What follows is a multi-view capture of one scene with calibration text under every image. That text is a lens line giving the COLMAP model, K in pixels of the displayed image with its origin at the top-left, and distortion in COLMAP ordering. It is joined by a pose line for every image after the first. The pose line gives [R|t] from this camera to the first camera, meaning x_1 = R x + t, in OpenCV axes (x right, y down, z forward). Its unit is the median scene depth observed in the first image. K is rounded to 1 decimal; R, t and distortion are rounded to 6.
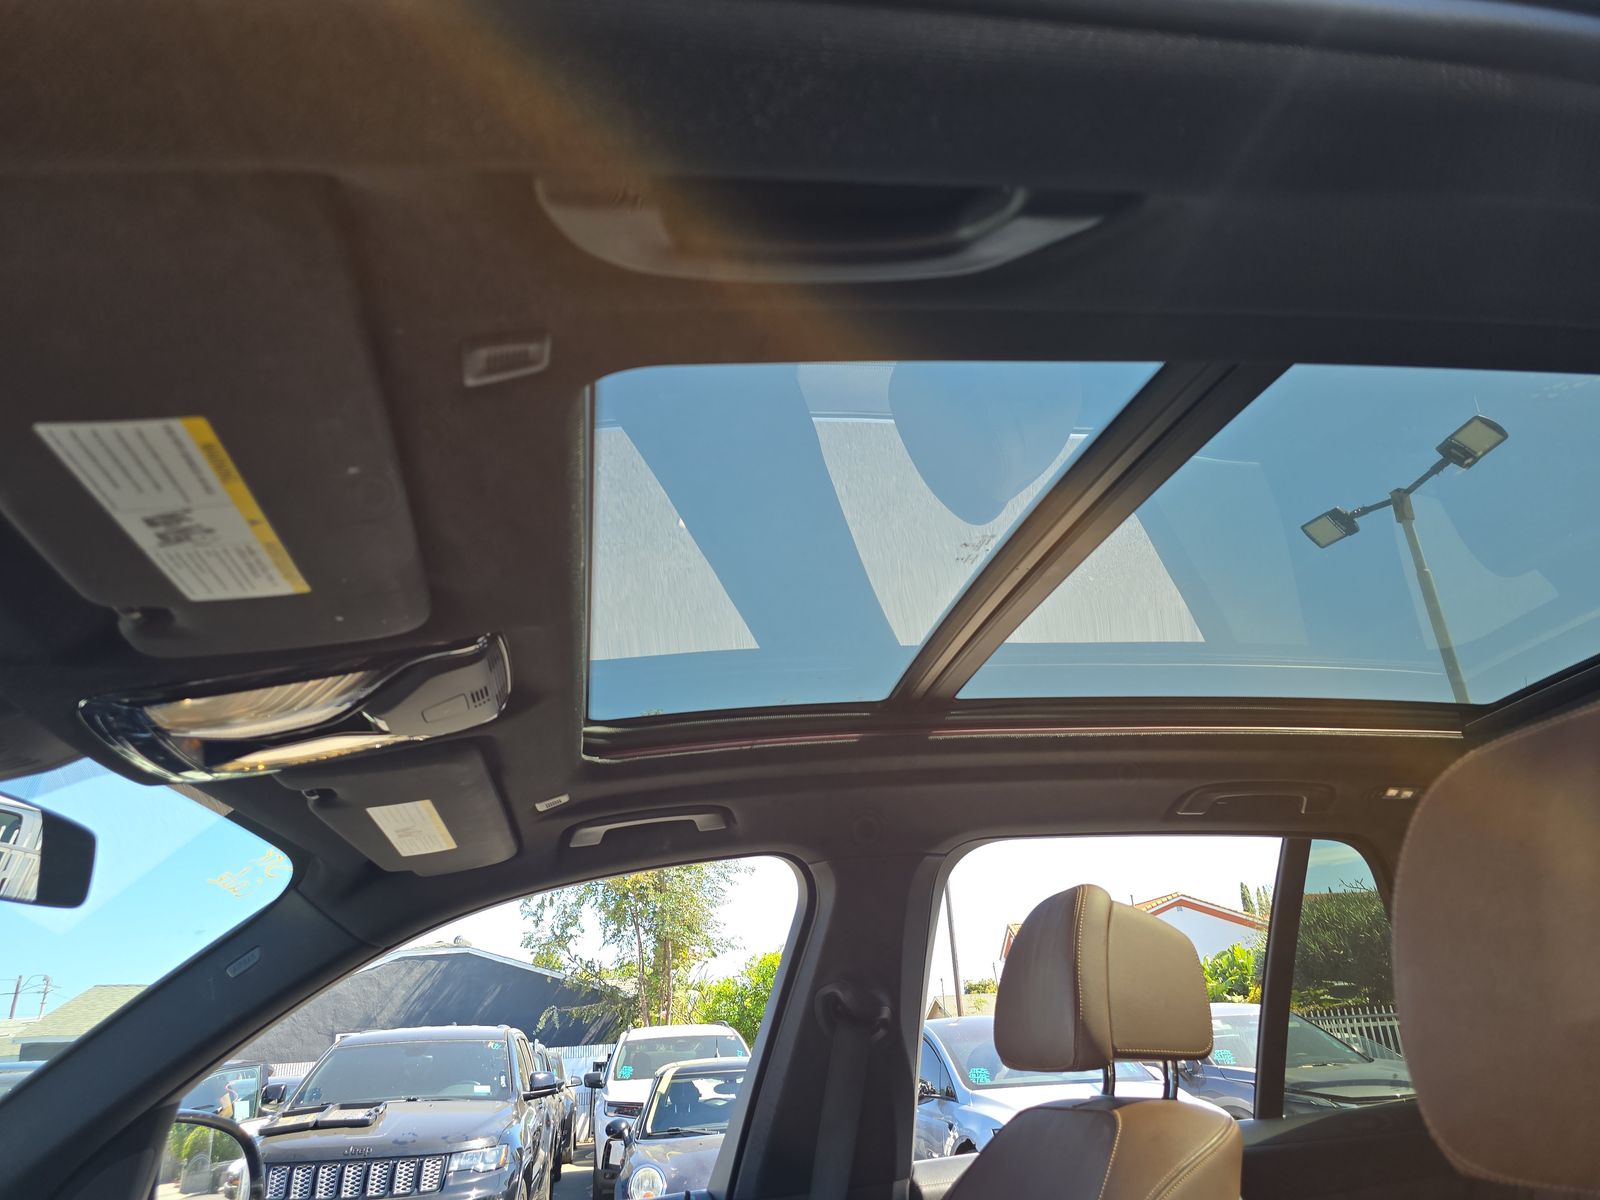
lens RADIAL K [[1093.6, 0, 804.1], [0, 1093.6, 597.8], [0, 0, 1]] dist [0.057380, -0.055884]
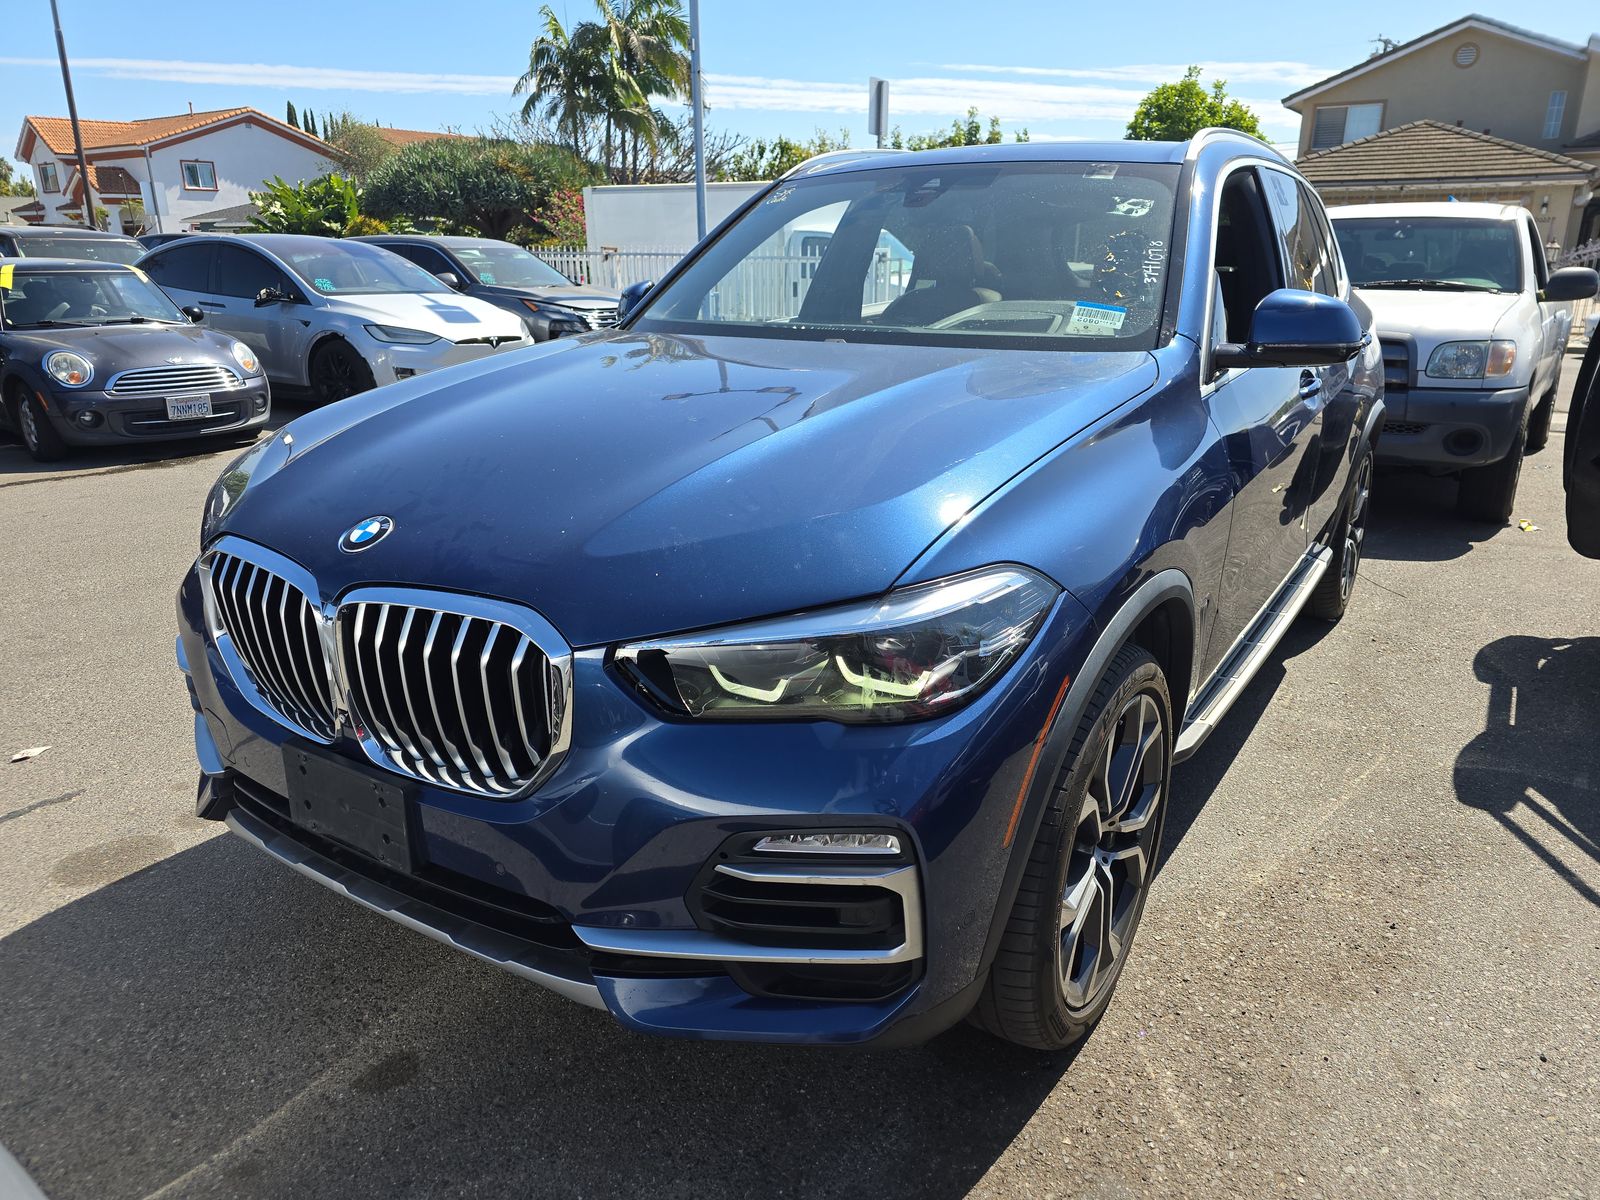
lens RADIAL K [[1093.6, 0, 804.1], [0, 1093.6, 597.8], [0, 0, 1]] dist [0.057380, -0.055884]
pose [[0.701454, -0.161045, 0.694281, -0.331343], [-0.305634, 0.812050, 0.497154, -0.037850], [-0.643855, -0.560927, 0.520396, -0.125781]]
